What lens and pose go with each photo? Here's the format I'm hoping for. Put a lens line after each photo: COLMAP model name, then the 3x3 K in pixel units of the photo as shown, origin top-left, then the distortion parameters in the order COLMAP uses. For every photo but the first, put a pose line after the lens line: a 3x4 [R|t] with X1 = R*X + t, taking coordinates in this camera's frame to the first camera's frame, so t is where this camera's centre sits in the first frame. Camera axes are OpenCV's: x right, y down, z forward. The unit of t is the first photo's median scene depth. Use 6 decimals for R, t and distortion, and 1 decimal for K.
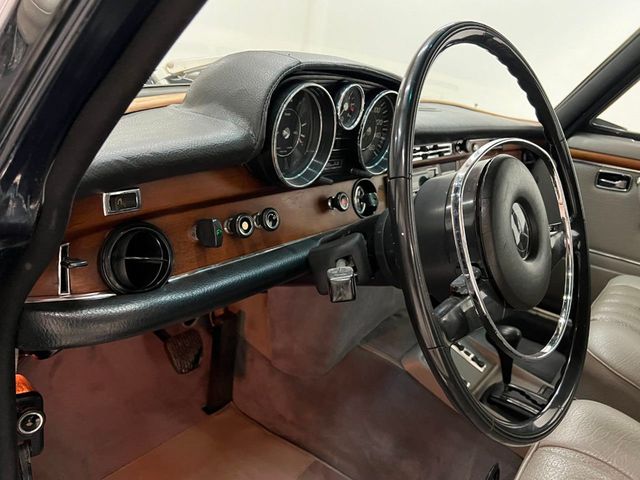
lens RADIAL K [[485.4, 0, 322.3], [0, 485.4, 242.8], [0, 0, 1]] dist [0.051526, -0.062855]
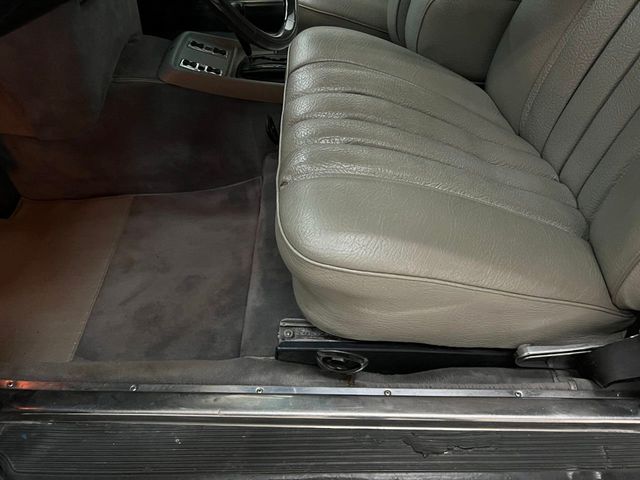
lens RADIAL K [[485.4, 0, 321.7], [0, 485.4, 238.6], [0, 0, 1]] dist [0.051526, -0.062855]
pose [[0.775119, -0.529625, 0.344511, -0.121349], [0.313547, 0.795837, 0.518007, 0.087531], [-0.548524, -0.293497, 0.782931, -0.132777]]
